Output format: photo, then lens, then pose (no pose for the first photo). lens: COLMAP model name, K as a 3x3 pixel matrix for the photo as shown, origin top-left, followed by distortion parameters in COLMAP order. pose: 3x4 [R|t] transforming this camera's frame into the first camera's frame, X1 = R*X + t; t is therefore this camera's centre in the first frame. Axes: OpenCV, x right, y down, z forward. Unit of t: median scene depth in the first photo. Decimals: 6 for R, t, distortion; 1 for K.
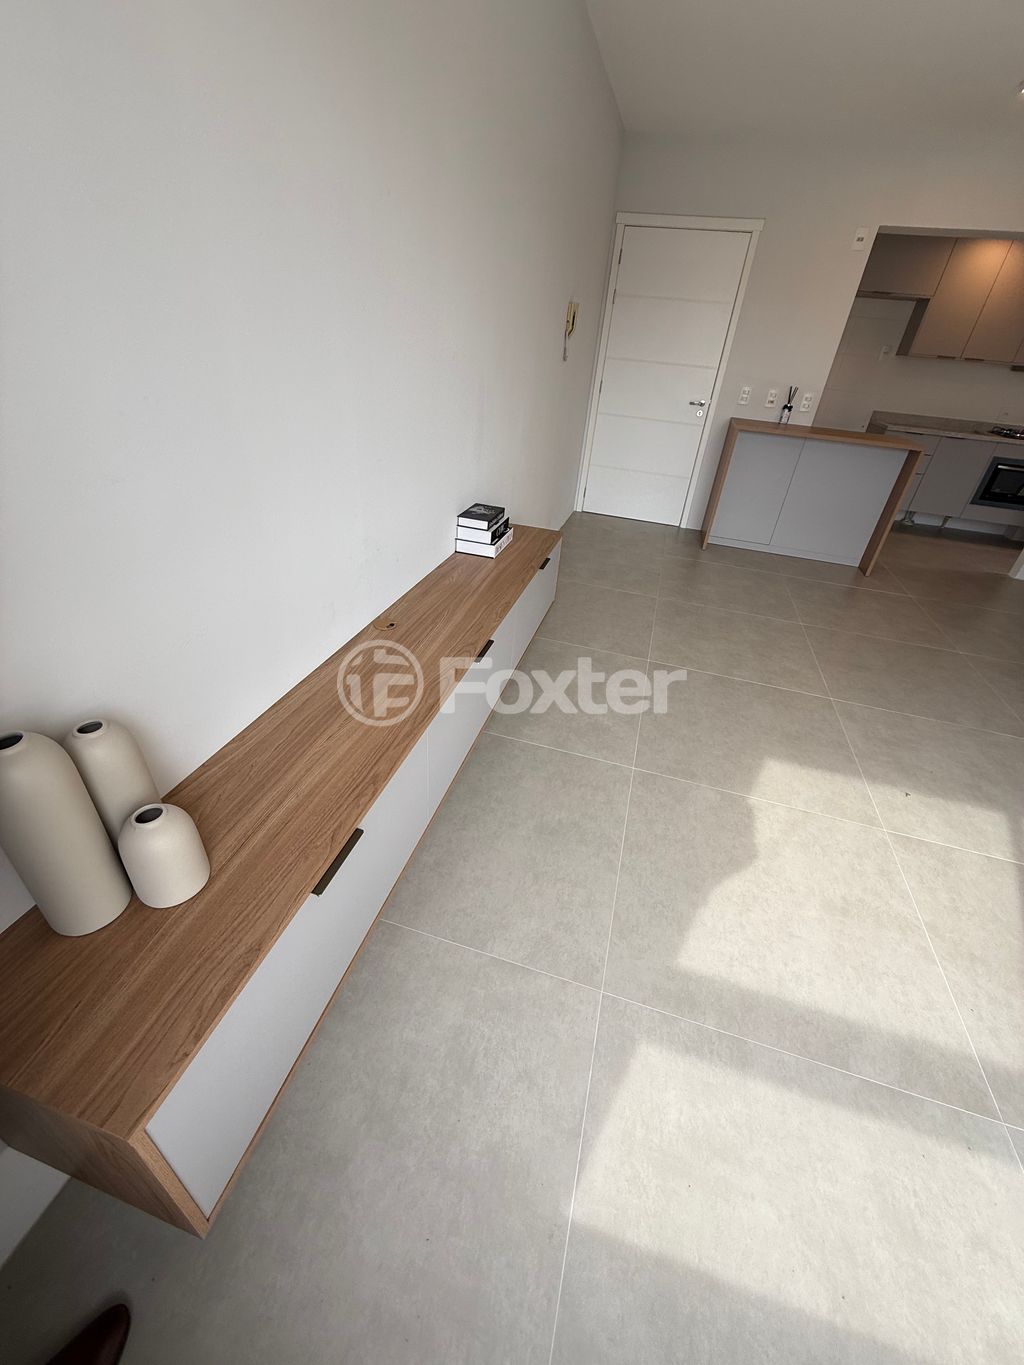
lens RADIAL K [[546.0, 0, 516.1], [0, 546.0, 675.3], [0, 0, 1]] dist [0.001073, 0.000183]
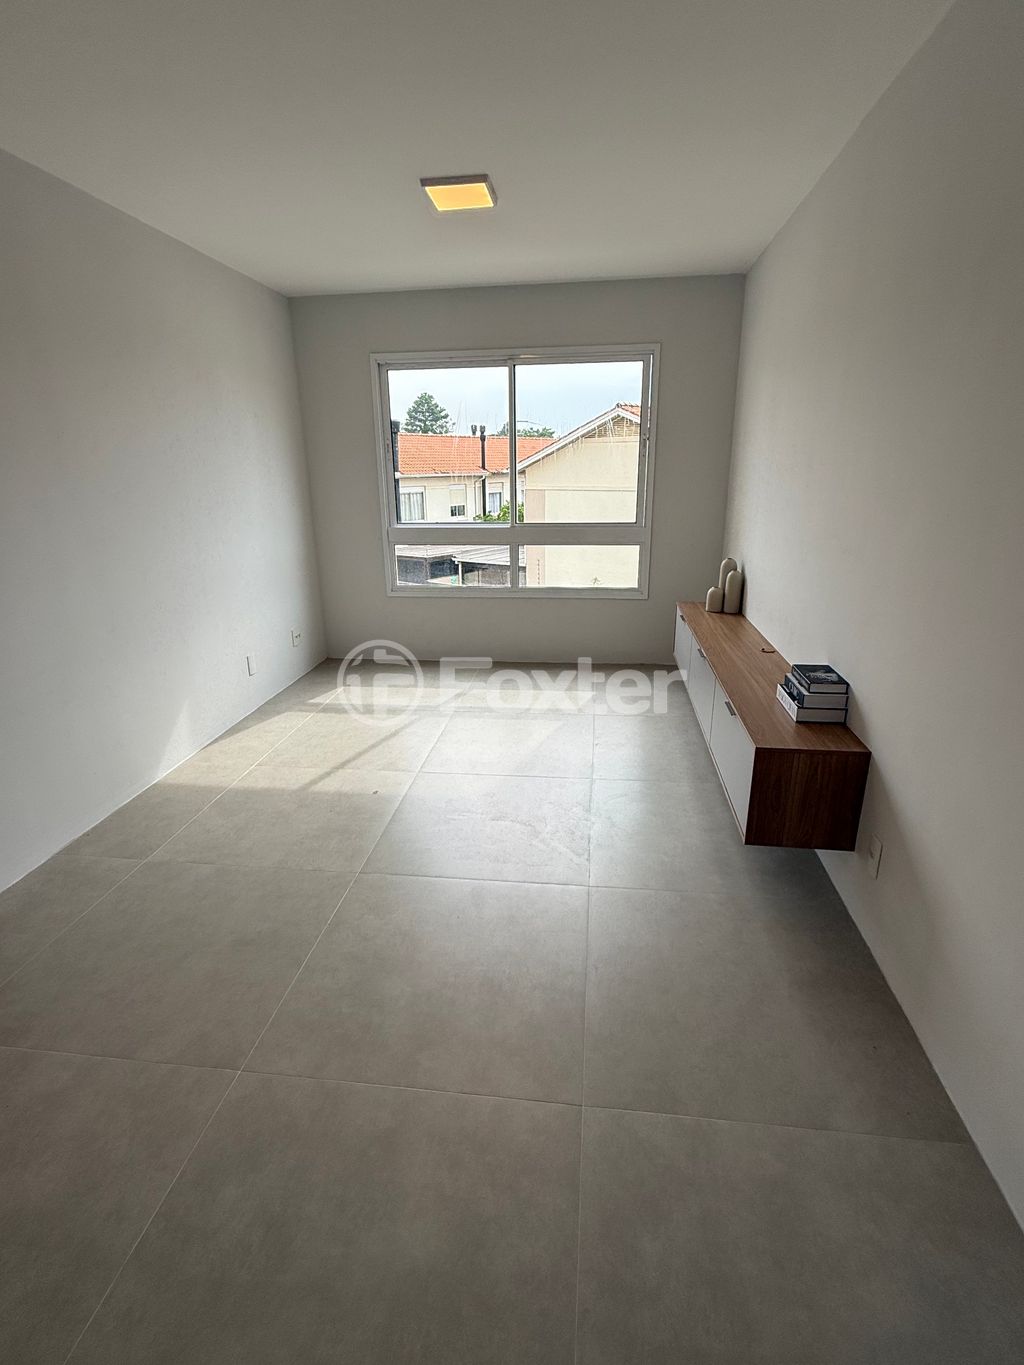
lens RADIAL K [[659.6, 0, 512.0], [0, 659.6, 682.5], [0, 0, 1]] dist [0.001810, -0.001694]
pose [[-0.986507, -0.016636, -0.162874, 0.671173], [-0.134915, 0.646186, 0.751160, -1.144143], [0.092751, 0.762999, -0.639711, 1.840304]]
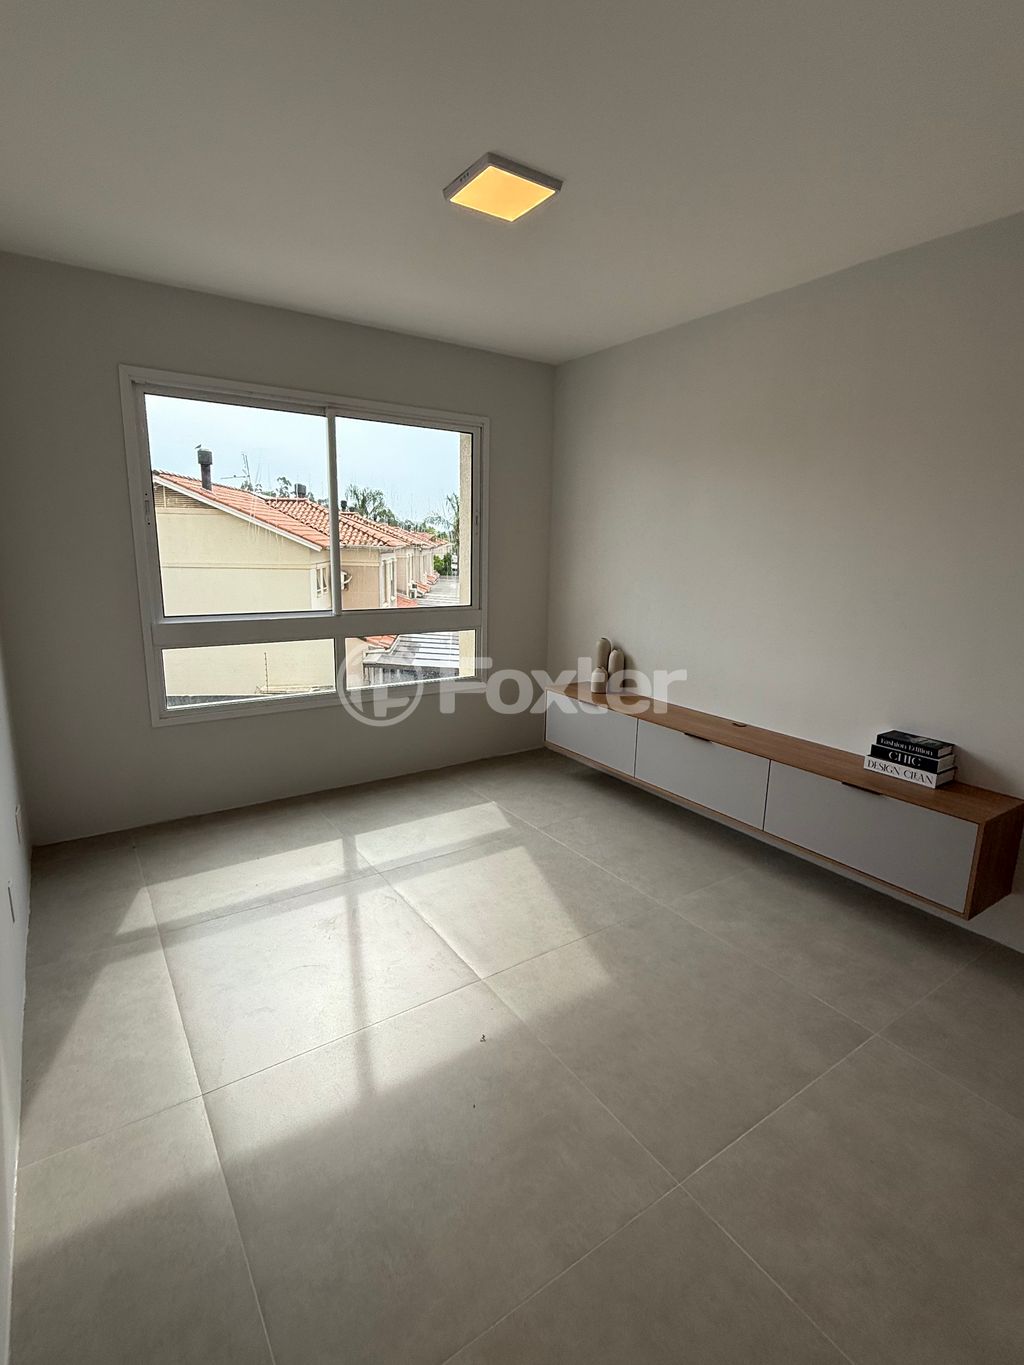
lens RADIAL K [[659.6, 0, 512.0], [0, 659.6, 682.5], [0, 0, 1]] dist [0.001810, -0.001694]
pose [[-0.639638, 0.065249, -0.765902, 1.414595], [-0.463539, 0.762093, 0.452047, -0.637749], [0.613184, 0.644172, -0.457218, 1.153598]]
